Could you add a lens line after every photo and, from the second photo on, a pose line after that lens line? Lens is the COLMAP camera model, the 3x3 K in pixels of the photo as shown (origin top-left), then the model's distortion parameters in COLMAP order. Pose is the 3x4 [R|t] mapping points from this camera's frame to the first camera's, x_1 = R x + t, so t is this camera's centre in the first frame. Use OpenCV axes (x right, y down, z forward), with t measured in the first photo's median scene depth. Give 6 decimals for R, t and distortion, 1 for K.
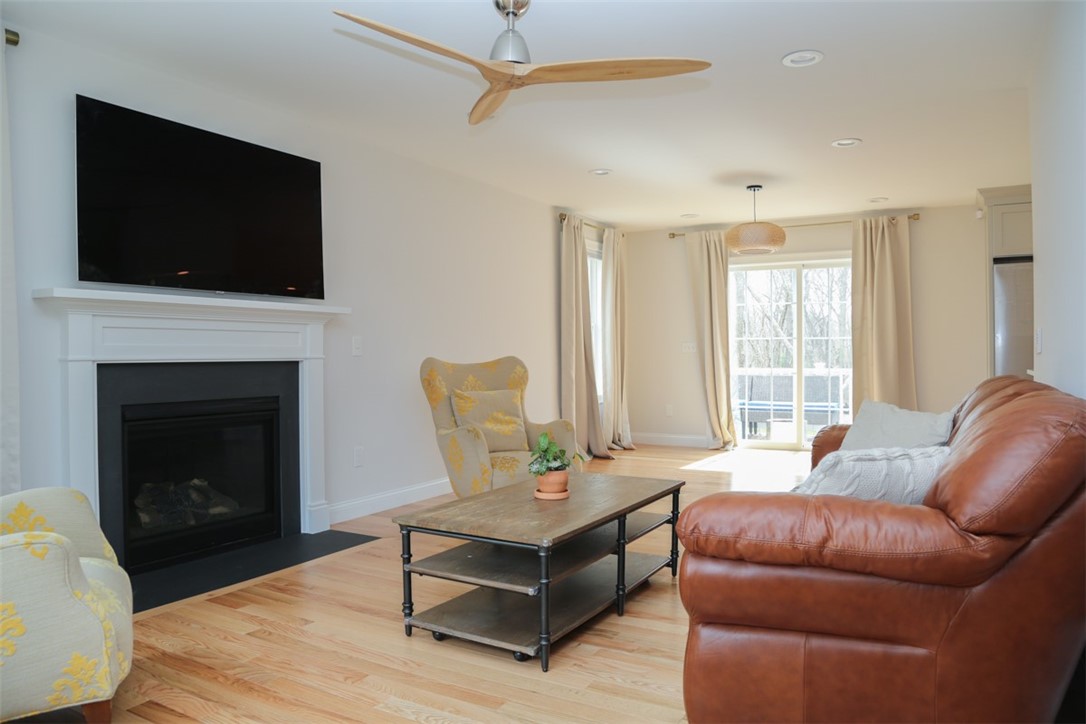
lens RADIAL K [[736.6, 0, 570.2], [0, 736.6, 355.4], [0, 0, 1]] dist [-0.115117, 0.040625]
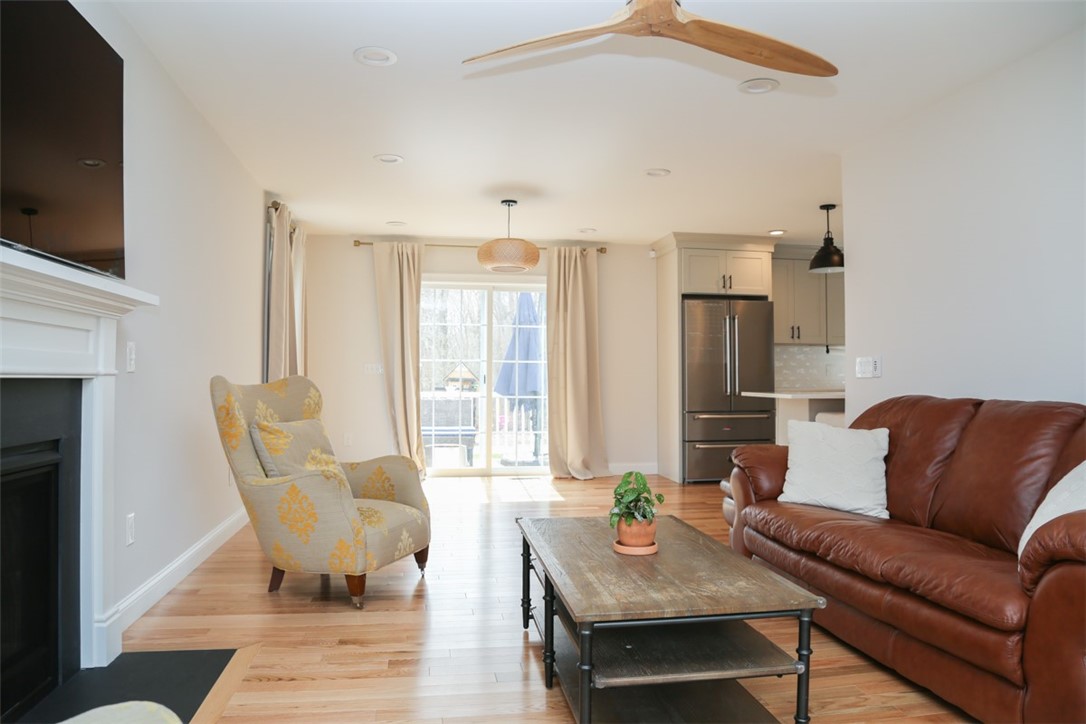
lens RADIAL K [[736.6, 0, 544.2], [0, 736.6, 359.4], [0, 0, 1]] dist [-0.115117, 0.040625]
pose [[0.781281, 0.022616, 0.623769, -0.270926], [-0.004293, 0.999514, -0.030863, 0.004961], [-0.624165, 0.021435, 0.780999, 0.193542]]
